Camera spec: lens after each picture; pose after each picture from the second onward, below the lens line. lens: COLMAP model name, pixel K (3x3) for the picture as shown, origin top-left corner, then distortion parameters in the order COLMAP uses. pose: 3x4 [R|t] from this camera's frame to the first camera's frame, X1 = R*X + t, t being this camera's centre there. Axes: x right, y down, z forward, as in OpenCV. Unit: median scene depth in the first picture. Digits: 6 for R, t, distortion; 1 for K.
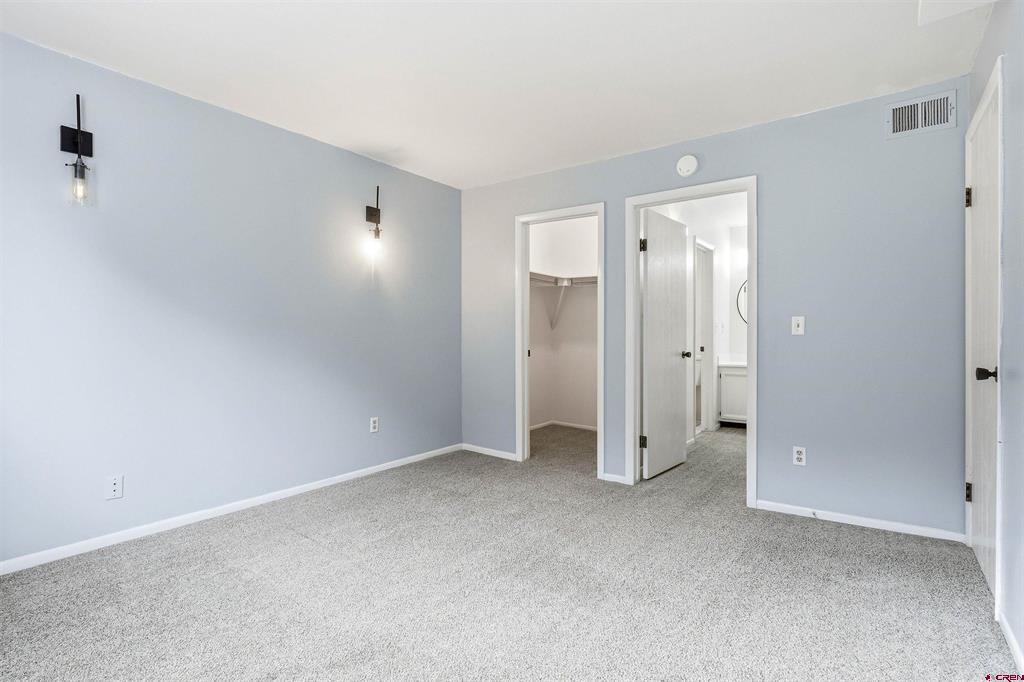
lens RADIAL K [[482.2, 0, 518.8], [0, 482.2, 335.6], [0, 0, 1]] dist [-0.000122, 0.000110]
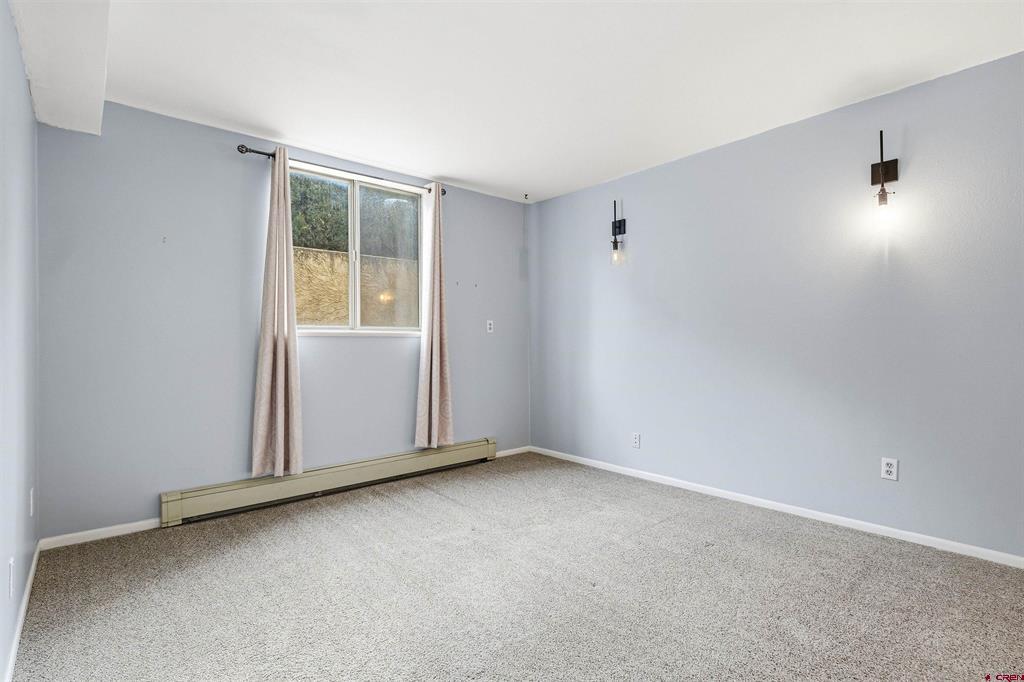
lens RADIAL K [[482.2, 0, 518.8], [0, 482.2, 335.6], [0, 0, 1]] dist [-0.000122, 0.000110]
pose [[-0.193962, -0.028553, -0.980593, 0.501072], [-0.009783, 0.999583, -0.027171, 0.016983], [0.980960, 0.004323, -0.194161, 0.616940]]
